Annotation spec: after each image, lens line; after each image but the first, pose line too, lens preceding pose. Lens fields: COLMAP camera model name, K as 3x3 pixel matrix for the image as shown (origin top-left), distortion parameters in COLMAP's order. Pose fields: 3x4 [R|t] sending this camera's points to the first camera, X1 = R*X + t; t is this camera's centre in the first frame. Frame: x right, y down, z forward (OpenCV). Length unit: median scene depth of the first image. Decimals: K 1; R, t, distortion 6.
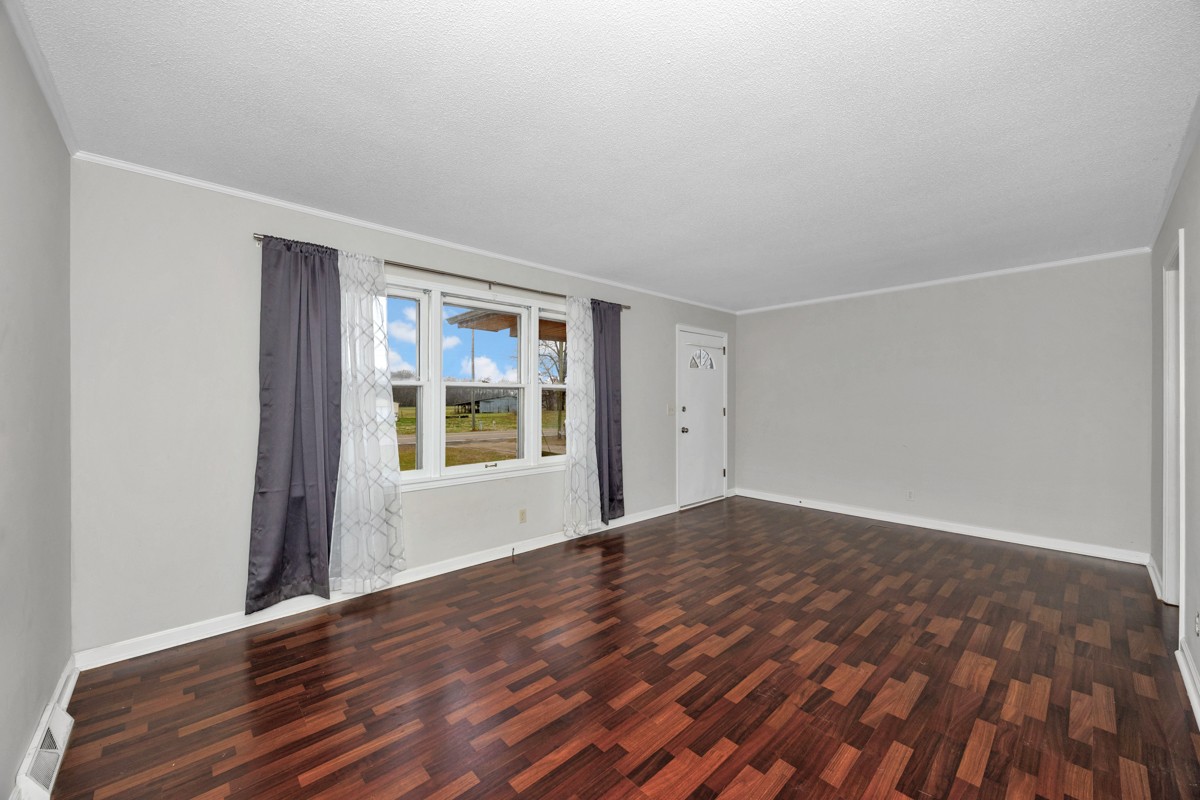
lens RADIAL K [[464.2, 0, 603.7], [0, 464.2, 399.4], [0, 0, 1]] dist [-0.002678, -0.000128]
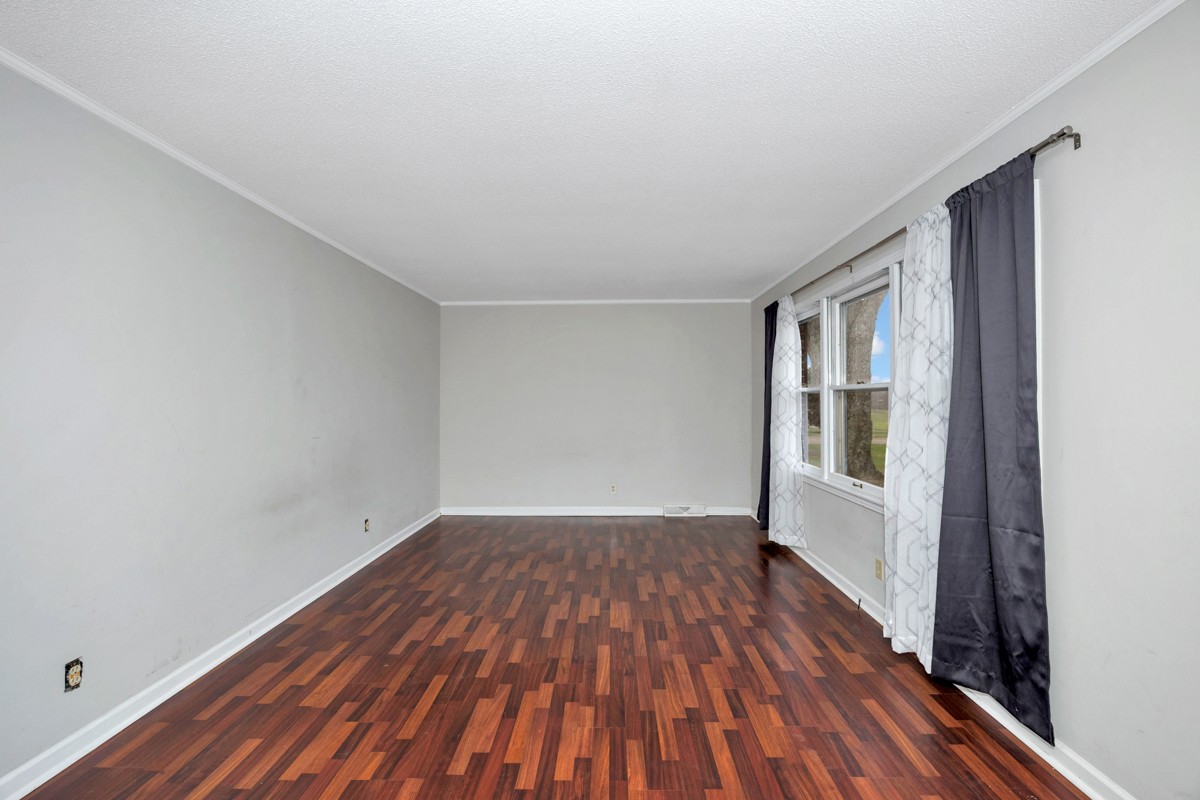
lens RADIAL K [[464.2, 0, 593.3], [0, 464.2, 396.2], [0, 0, 1]] dist [-0.002678, -0.000128]
pose [[-0.714718, -0.001967, -0.699410, 0.985070], [0.002470, 0.999983, -0.005337, -0.016440], [0.699408, -0.005542, -0.714701, 1.872775]]
